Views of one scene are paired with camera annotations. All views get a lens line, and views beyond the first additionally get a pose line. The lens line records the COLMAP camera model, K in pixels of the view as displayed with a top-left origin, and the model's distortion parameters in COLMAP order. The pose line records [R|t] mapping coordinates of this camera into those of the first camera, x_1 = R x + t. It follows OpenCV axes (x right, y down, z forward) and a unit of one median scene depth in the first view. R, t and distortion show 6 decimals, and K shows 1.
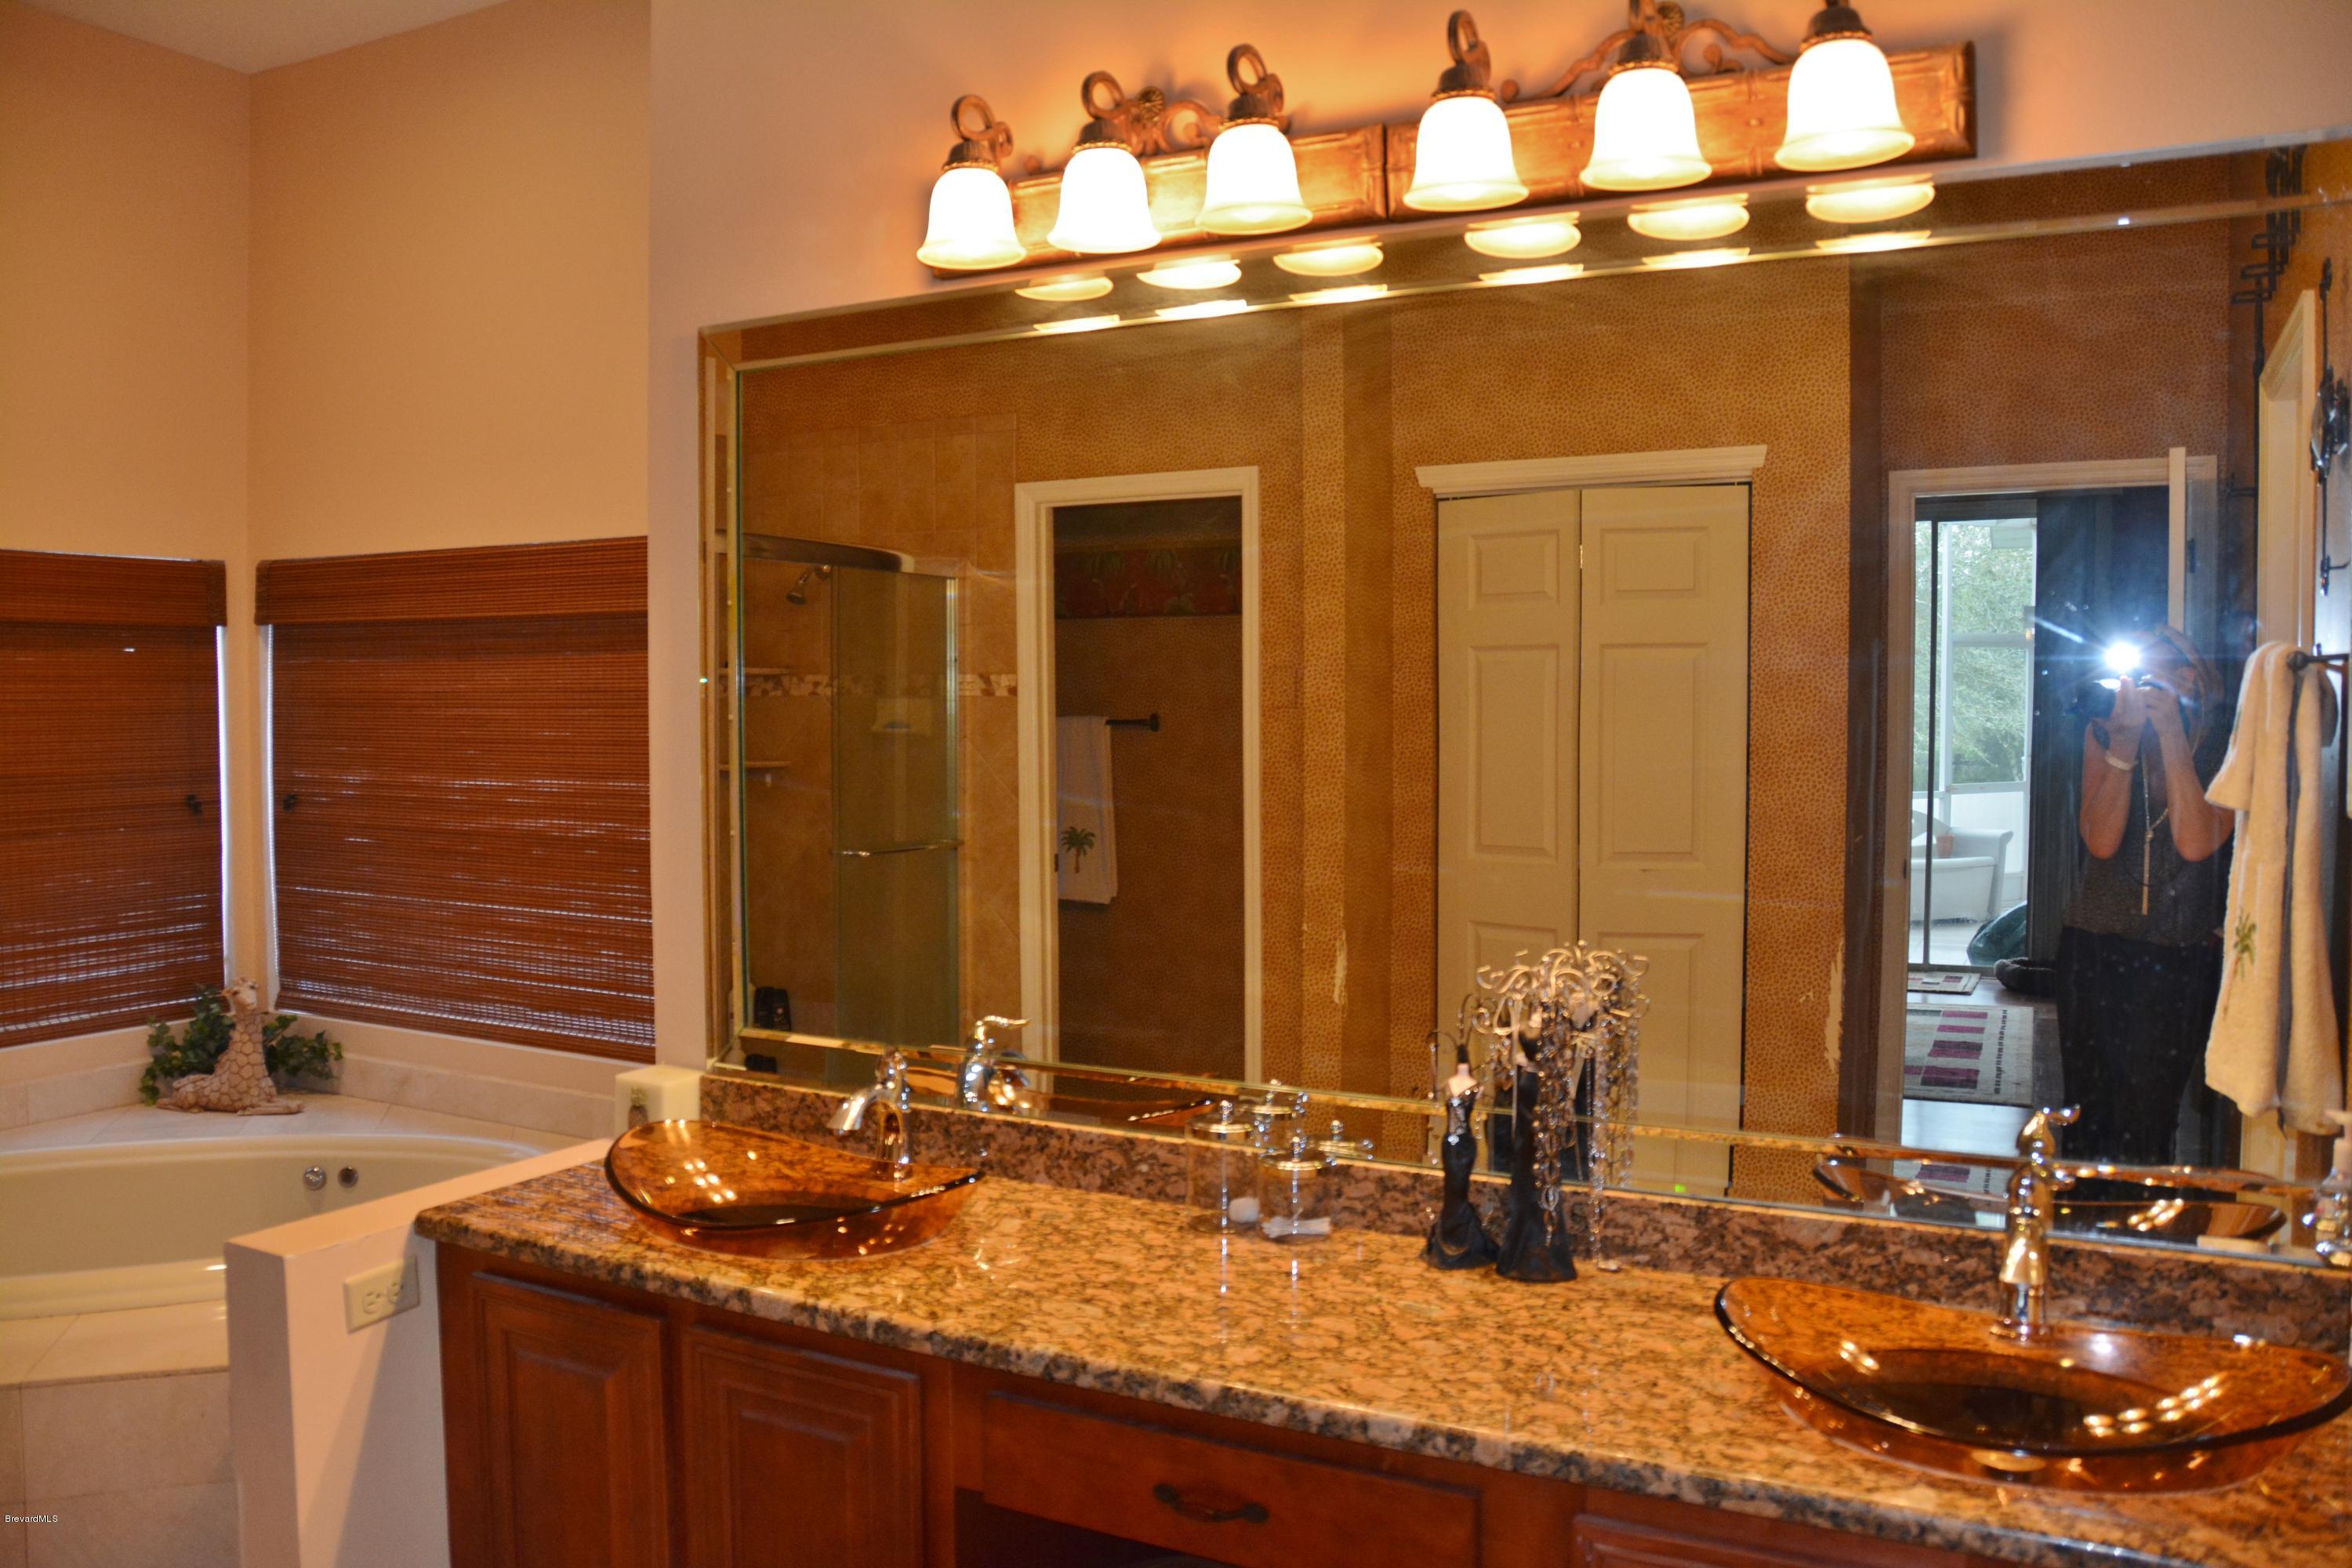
lens RADIAL K [[1838.5, 0, 1174.8], [0, 1838.5, 780.1], [0, 0, 1]] dist [-0.152691, 0.103672]
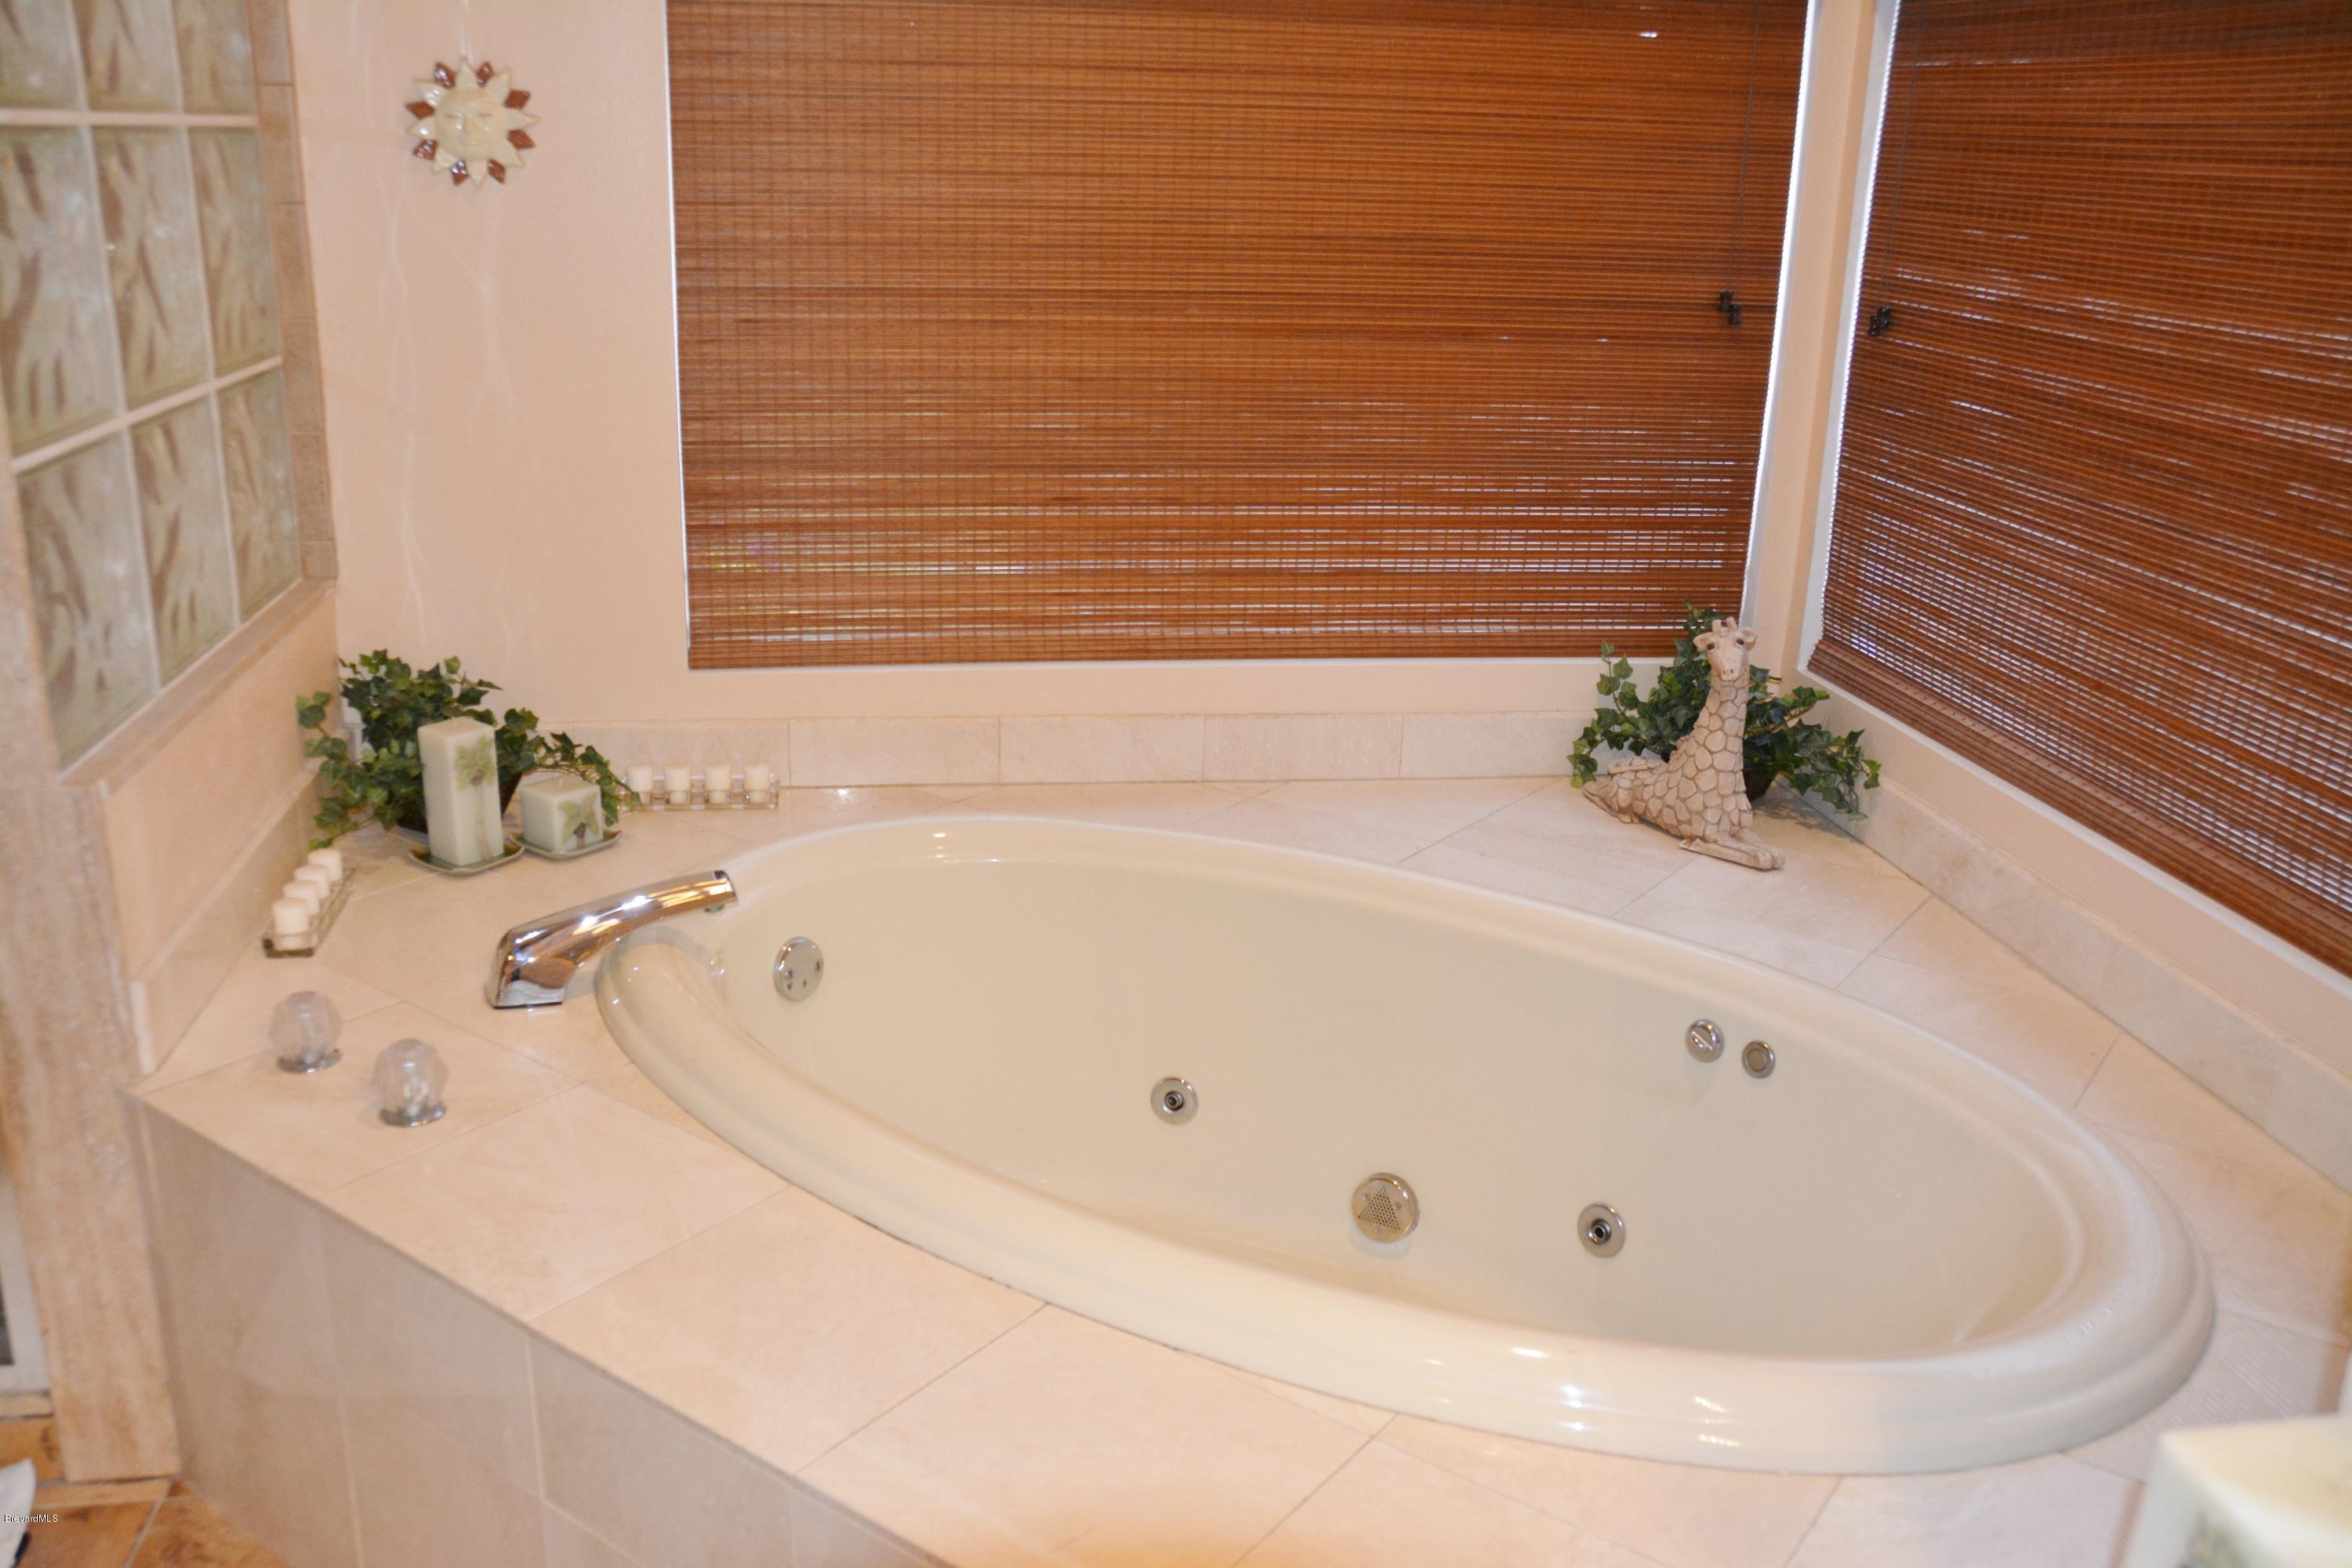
lens RADIAL K [[1992.1, 0, 1176.4], [0, 1992.1, 789.2], [0, 0, 1]] dist [-0.087123, 0.026996]
pose [[0.602486, 0.270435, -0.750917, -0.129692], [-0.070426, 0.955189, 0.287497, -0.009676], [0.795017, -0.120329, 0.594533, 0.453155]]
